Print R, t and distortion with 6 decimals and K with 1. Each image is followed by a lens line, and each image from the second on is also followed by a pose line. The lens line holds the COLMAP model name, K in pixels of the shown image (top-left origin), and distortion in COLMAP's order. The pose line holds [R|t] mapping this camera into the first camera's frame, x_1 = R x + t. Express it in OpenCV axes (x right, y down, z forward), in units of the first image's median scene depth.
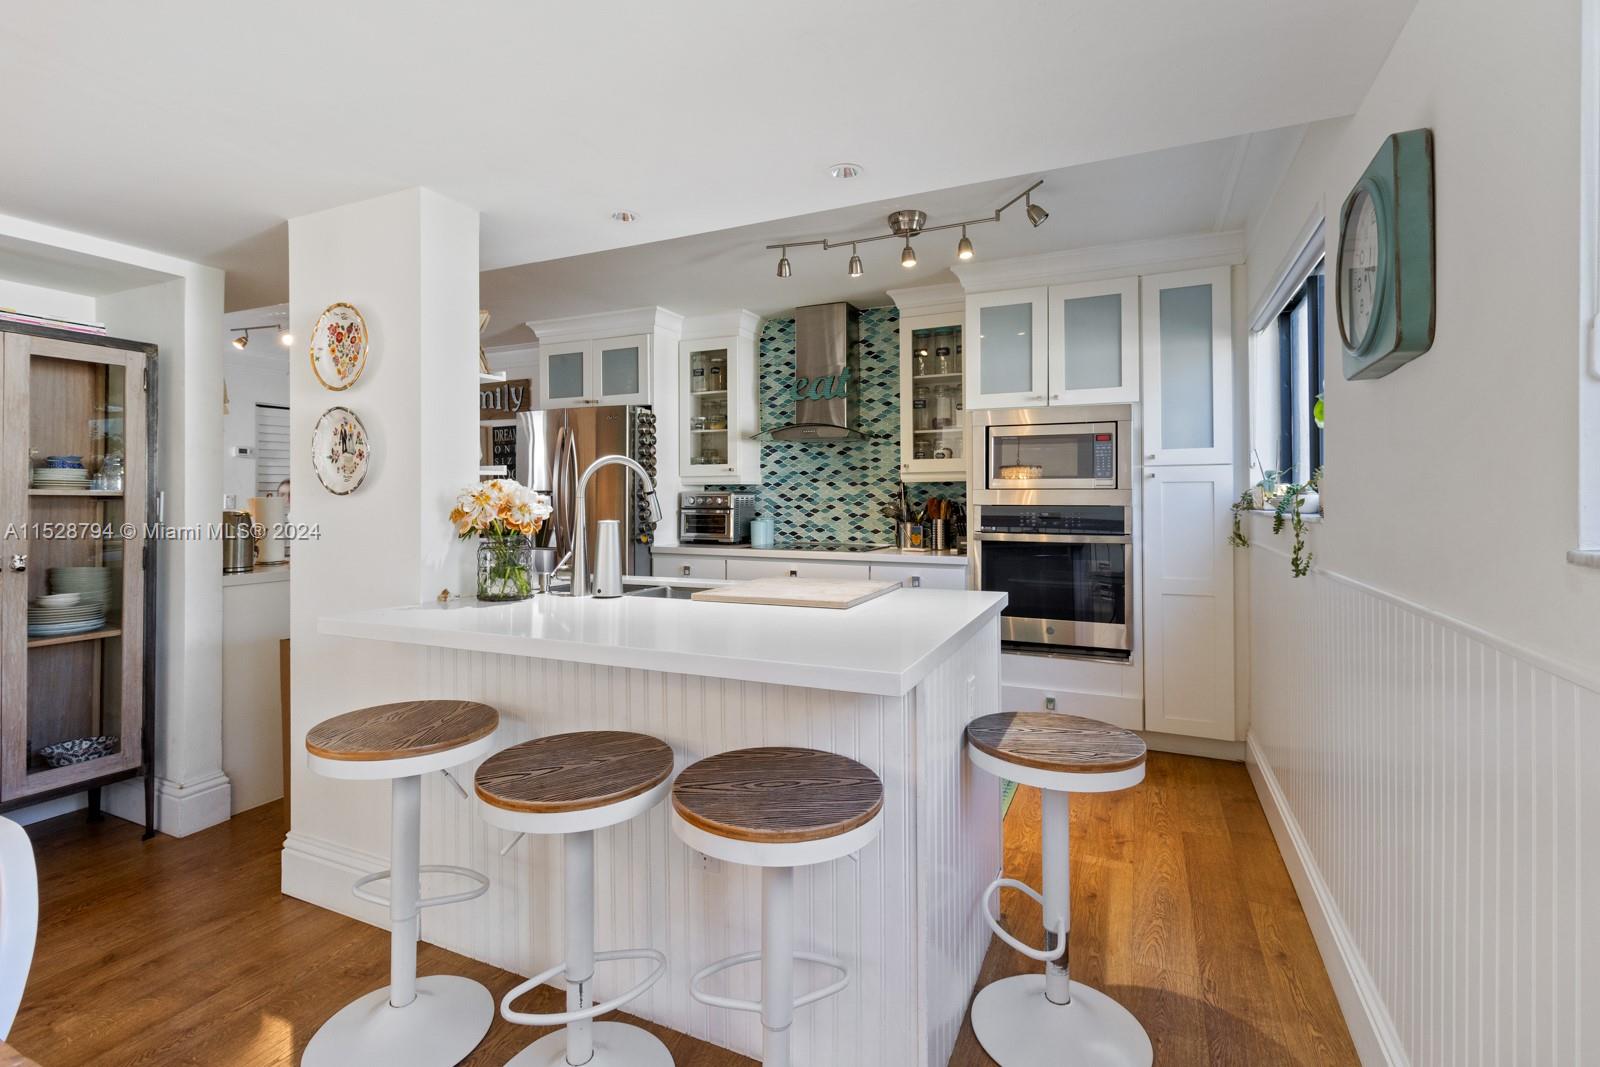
lens RADIAL K [[744.4, 0, 798.7], [0, 744.4, 499.9], [0, 0, 1]] dist [0.002969, 0.001386]
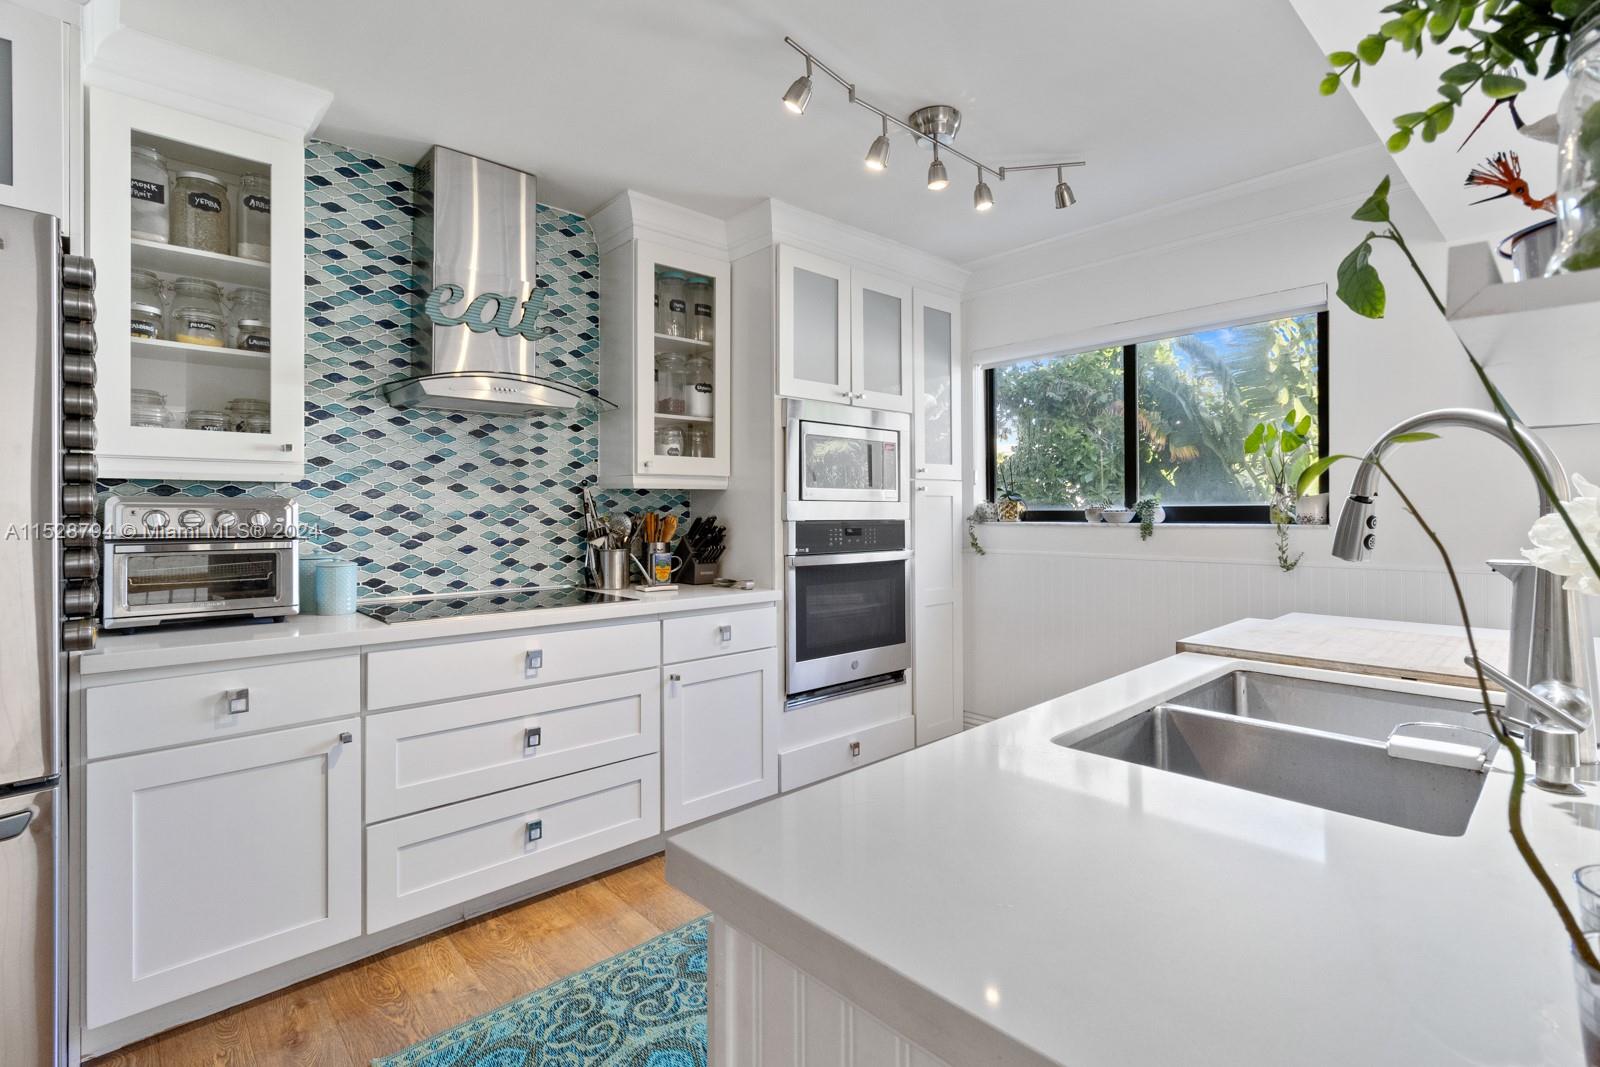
lens RADIAL K [[744.4, 0, 788.1], [0, 744.4, 510.9], [0, 0, 1]] dist [0.002969, 0.001386]
pose [[0.394968, 0.000729, 0.918695, -0.376073], [0.005086, 0.999983, -0.002980, -0.001079], [-0.918681, 0.005850, 0.394958, 0.561545]]
